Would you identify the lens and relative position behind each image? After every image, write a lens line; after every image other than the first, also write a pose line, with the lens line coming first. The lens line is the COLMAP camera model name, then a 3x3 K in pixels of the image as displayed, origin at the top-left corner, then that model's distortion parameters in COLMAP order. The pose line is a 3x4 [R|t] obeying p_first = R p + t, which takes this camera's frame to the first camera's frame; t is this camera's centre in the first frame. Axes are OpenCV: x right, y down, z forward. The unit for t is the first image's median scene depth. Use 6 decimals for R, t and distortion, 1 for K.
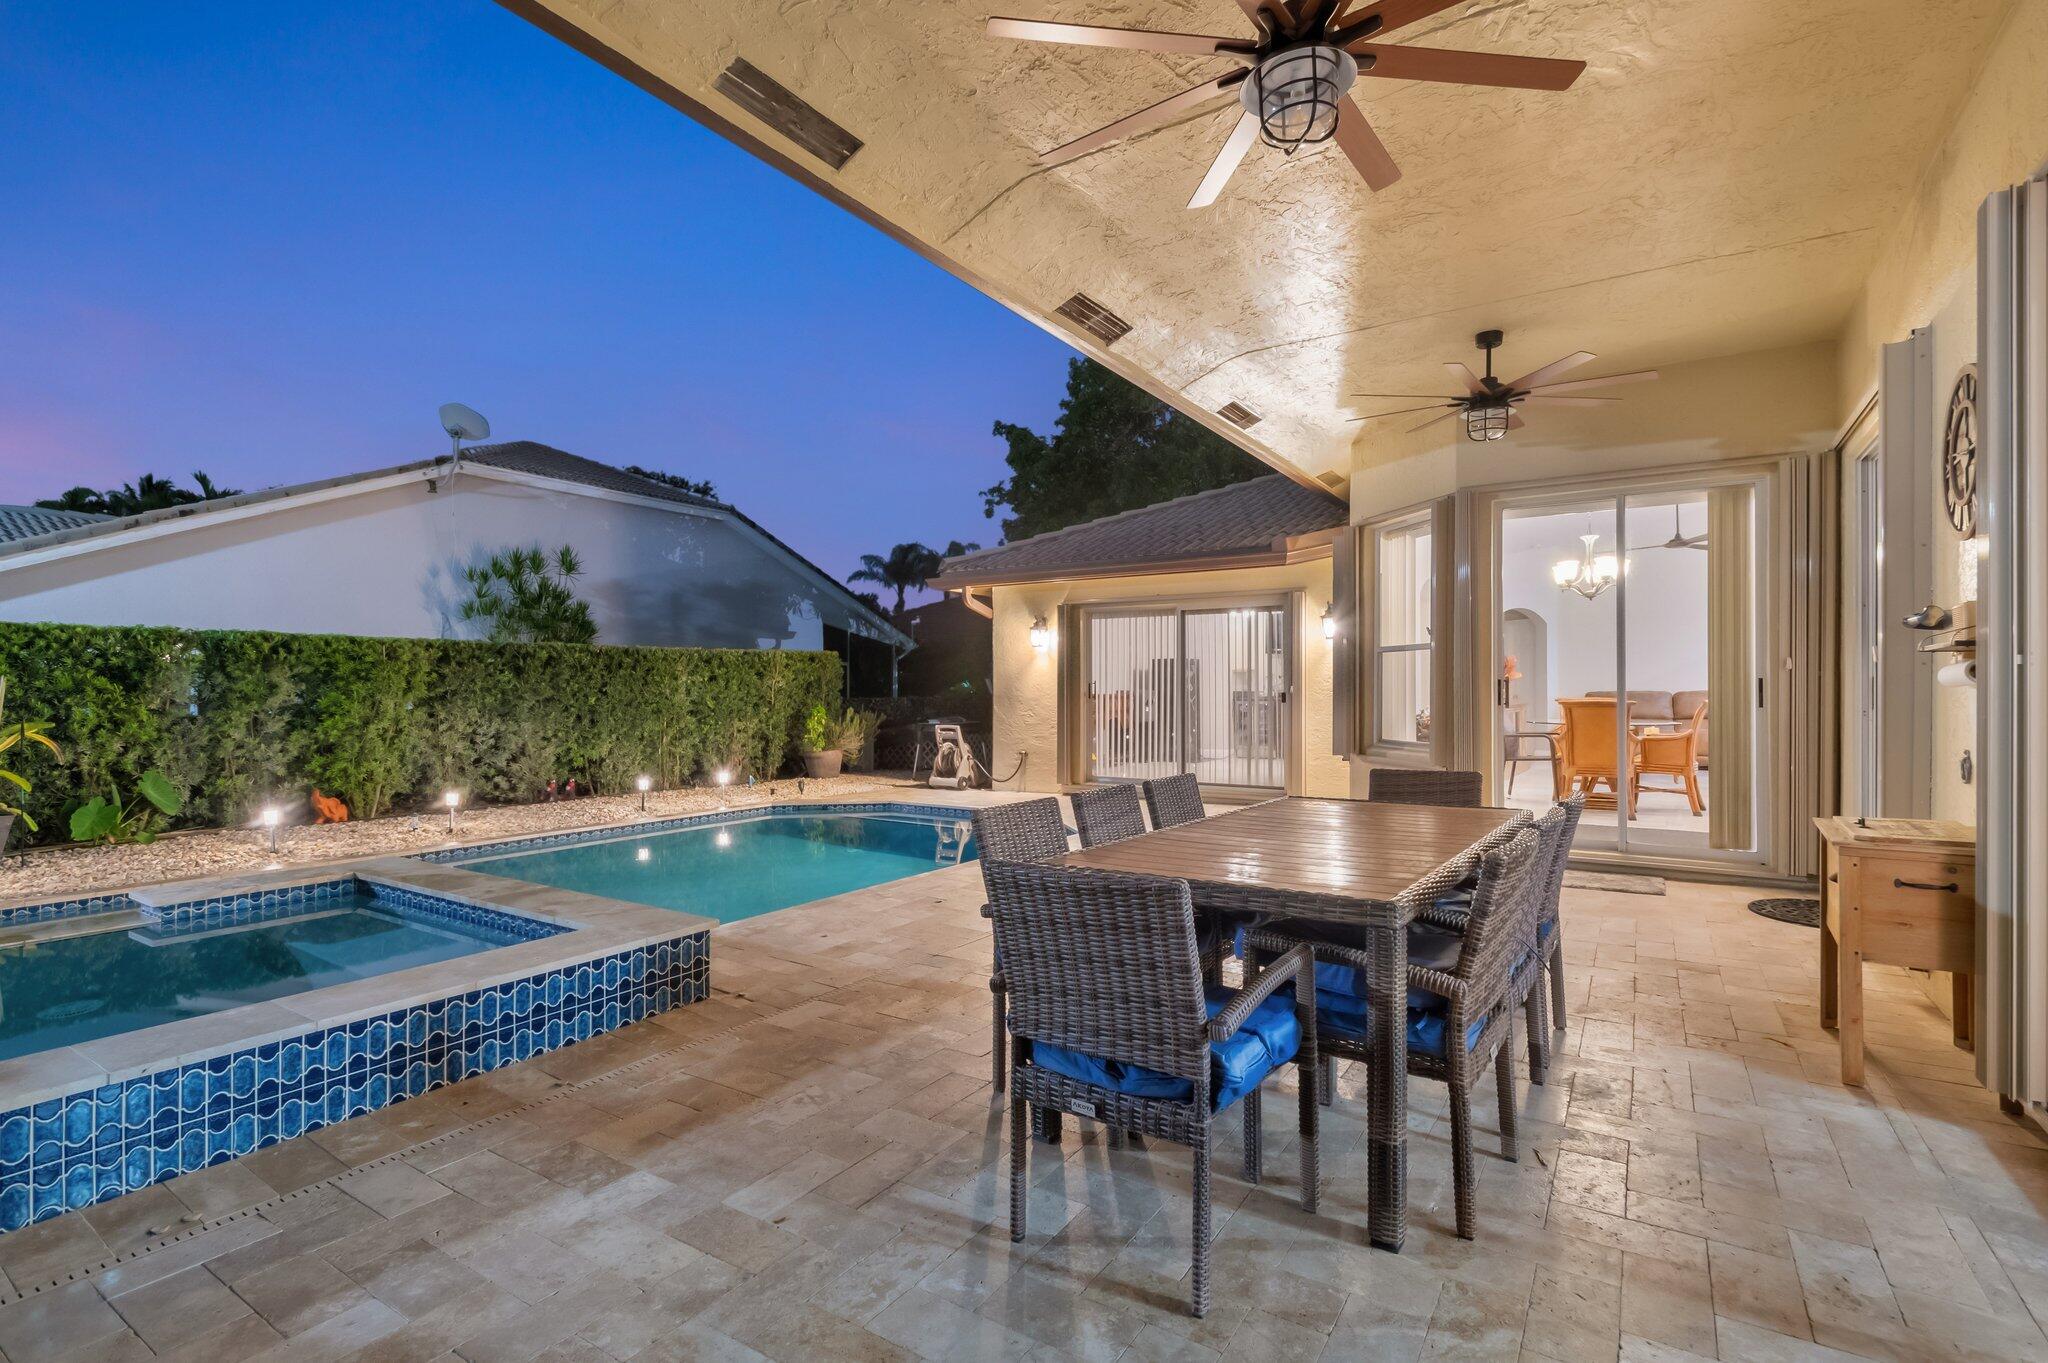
lens RADIAL K [[944.9, 0, 1026.1], [0, 944.9, 682.2], [0, 0, 1]] dist [0.023210, -0.016597]
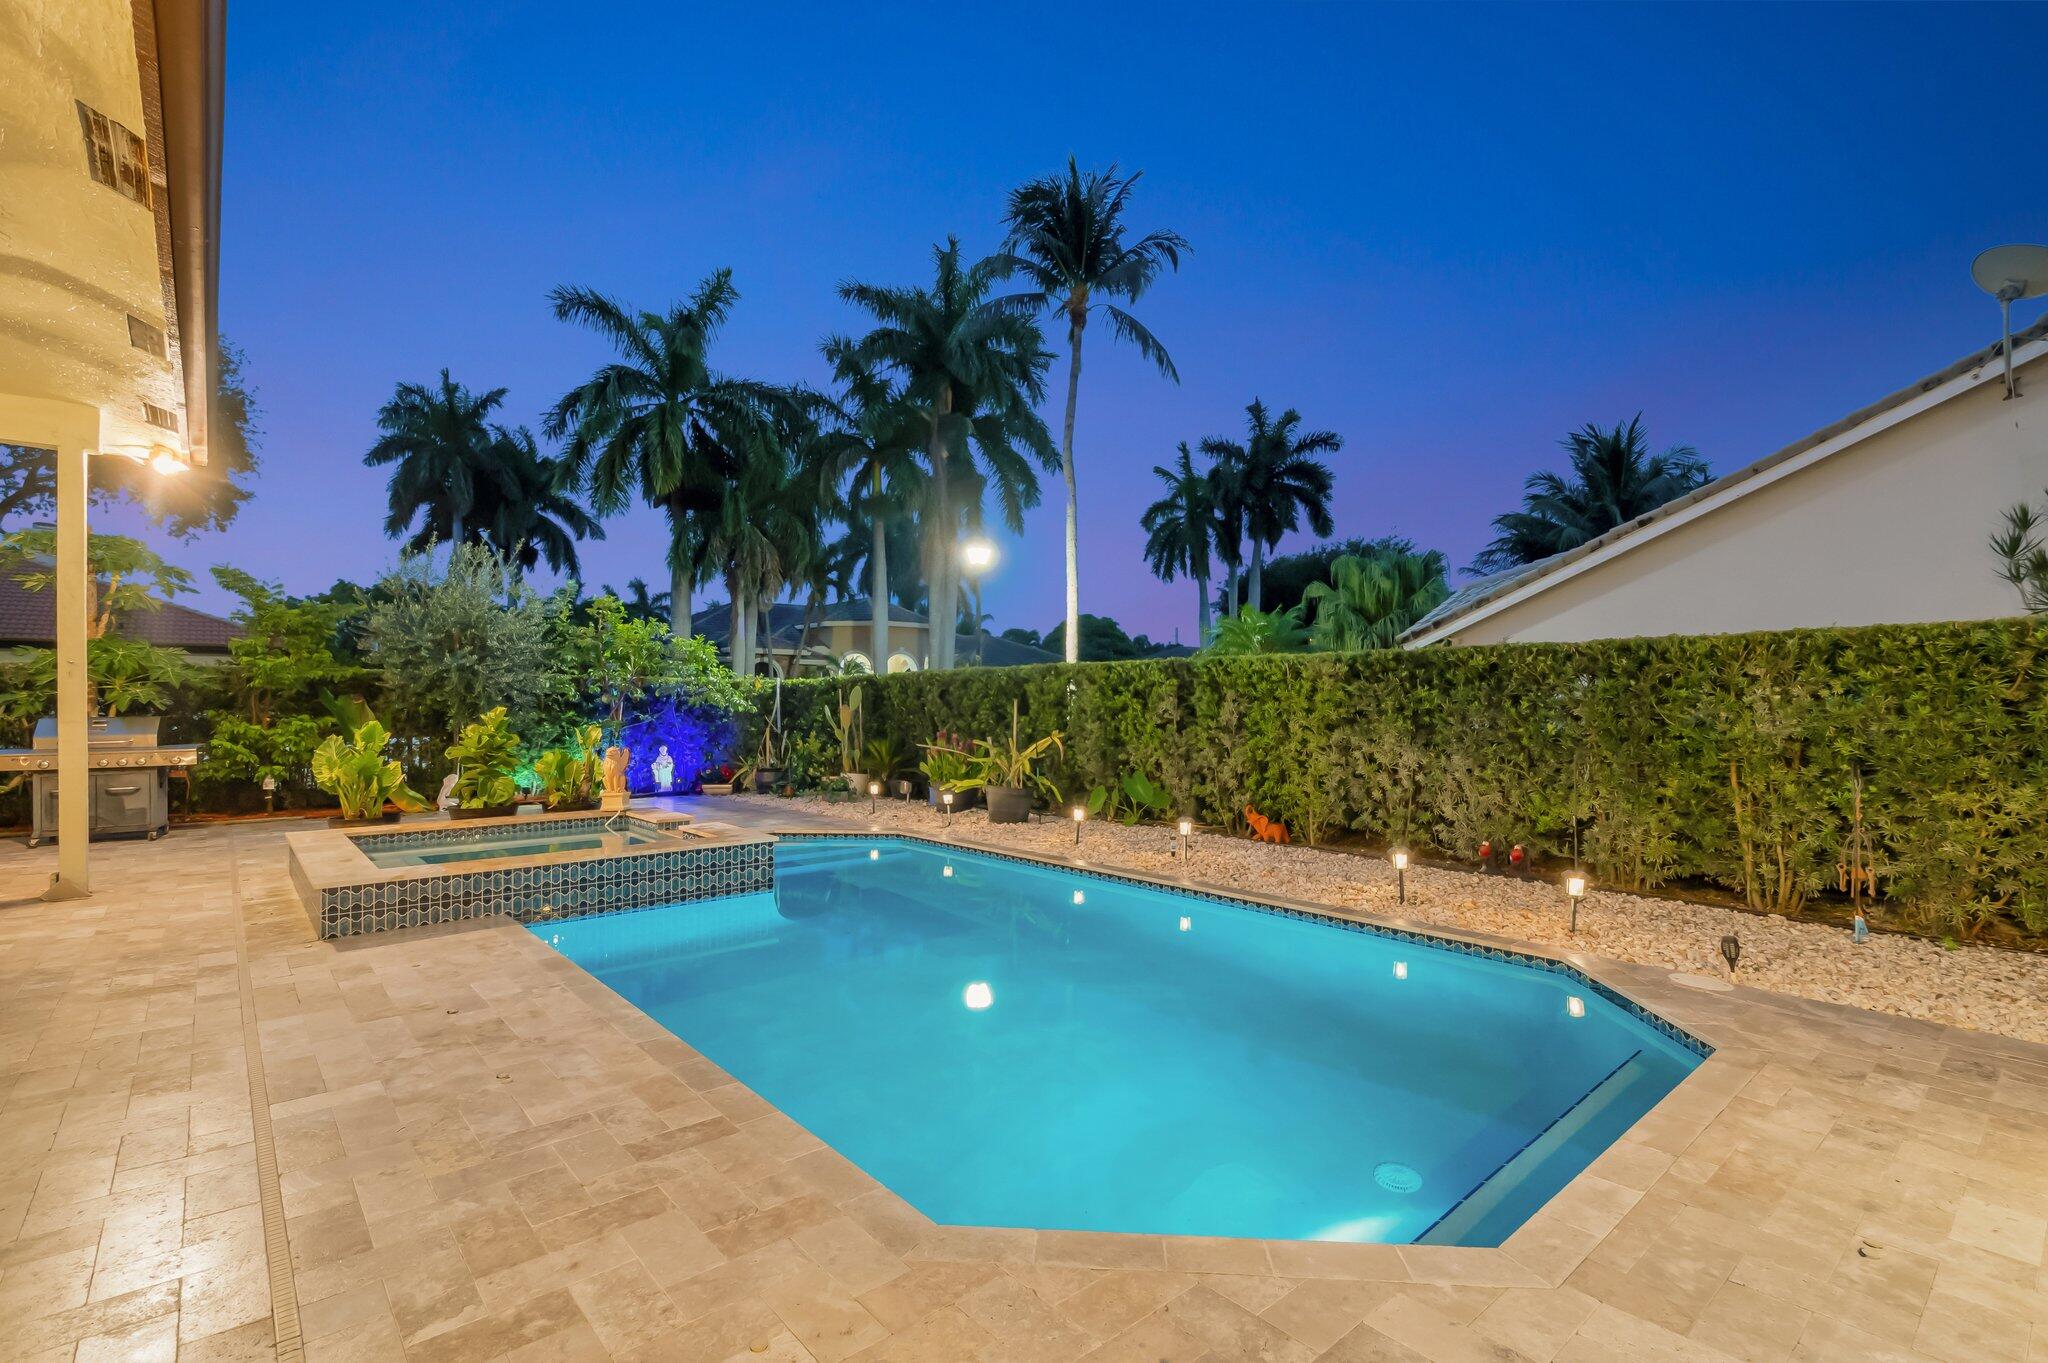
lens RADIAL K [[937.1, 0, 1027.5], [0, 937.1, 702.3], [0, 0, 1]] dist [0.013764, -0.010968]
pose [[-0.272977, 0.000492, -0.962020, 0.266555], [0.006990, 0.999974, -0.001472, 0.000092], [0.961995, -0.007126, -0.272974, 0.905362]]
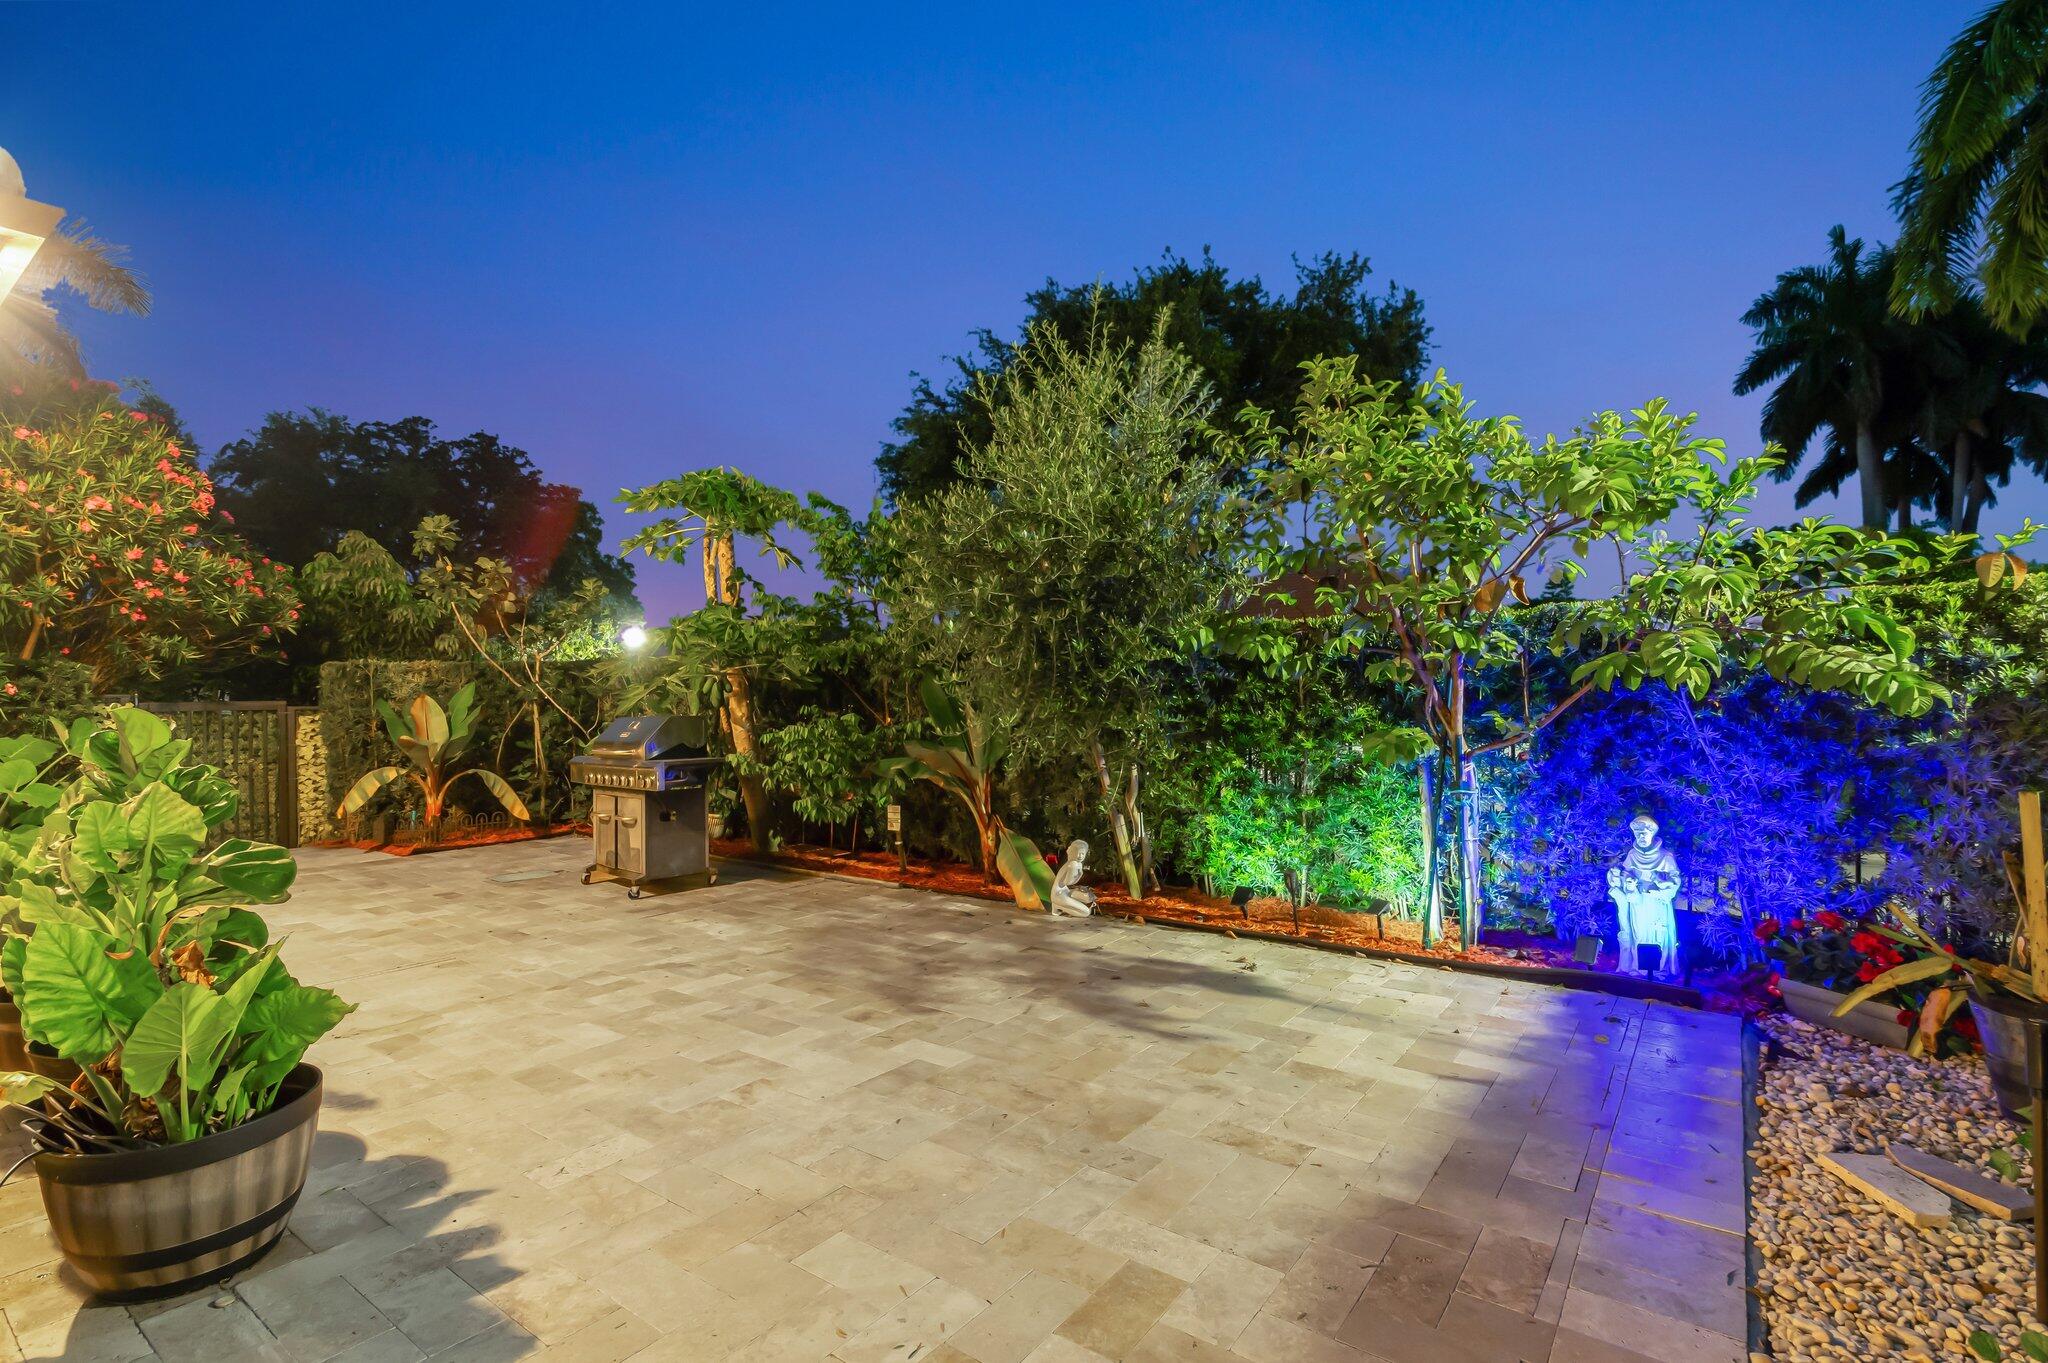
lens RADIAL K [[965.4, 0, 1024.9], [0, 965.4, 701.7], [0, 0, 1]] dist [0.000569, -0.000300]
pose [[-0.998757, 0.015223, 0.047464, -0.679394], [0.014892, 0.999862, -0.007321, 0.005540], [-0.047569, -0.006605, -0.998846, 0.452417]]
